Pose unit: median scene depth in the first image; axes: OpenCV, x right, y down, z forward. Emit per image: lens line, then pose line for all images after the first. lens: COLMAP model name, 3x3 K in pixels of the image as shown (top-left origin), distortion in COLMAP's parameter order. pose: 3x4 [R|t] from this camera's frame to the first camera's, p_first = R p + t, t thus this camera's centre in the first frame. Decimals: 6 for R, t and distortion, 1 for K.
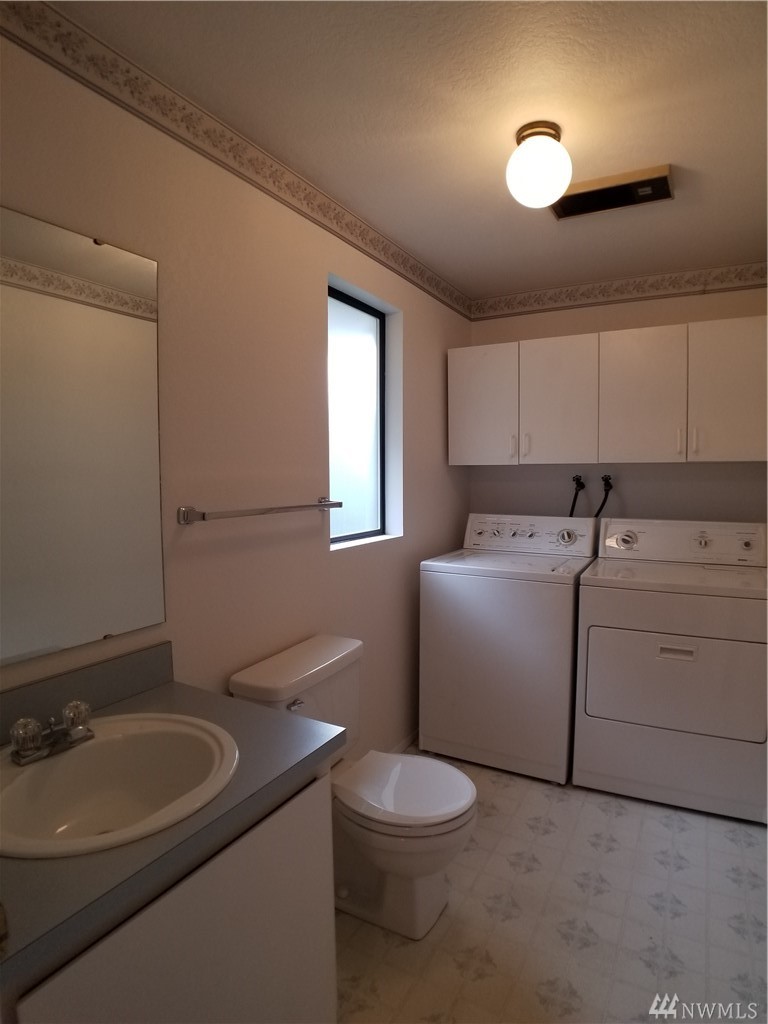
lens RADIAL K [[554.7, 0, 384.0], [0, 554.7, 512.0], [0, 0, 1]] dist [-0.082880, 0.001361]
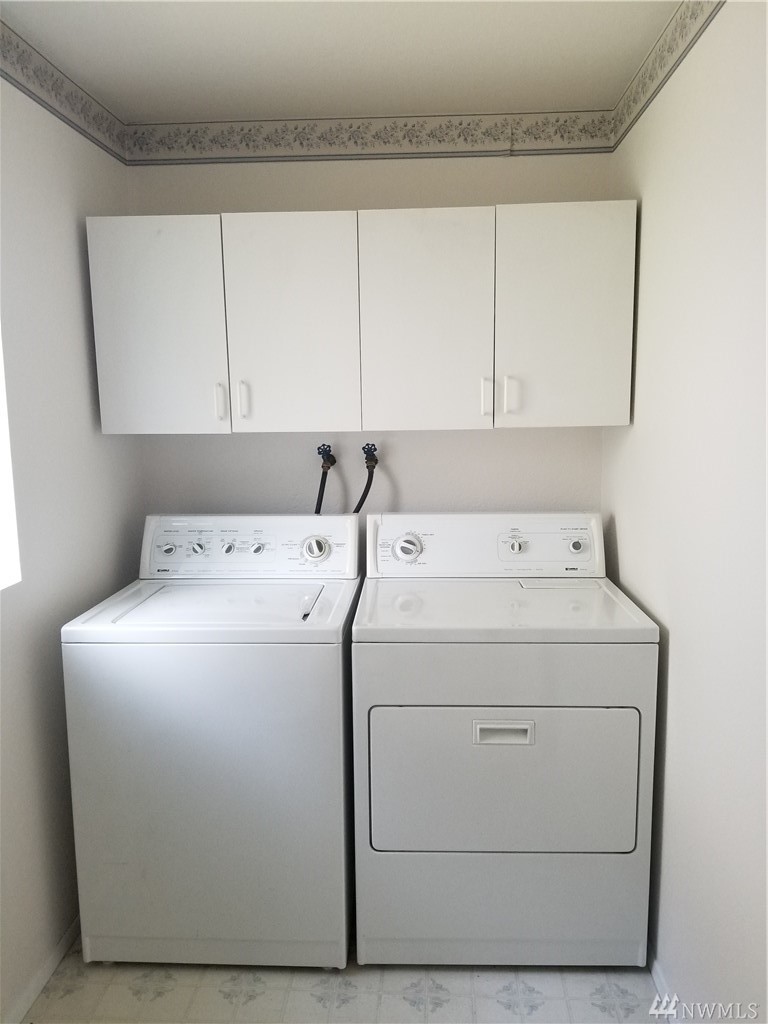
lens RADIAL K [[794.4, 0, 384.0], [0, 794.4, 512.0], [0, 0, 1]] dist [0.061161, -0.094472]
pose [[0.895349, -0.070765, 0.439708, 0.012571], [0.040899, 0.996188, 0.077044, -0.062479], [-0.443484, -0.050998, 0.894830, 0.175404]]
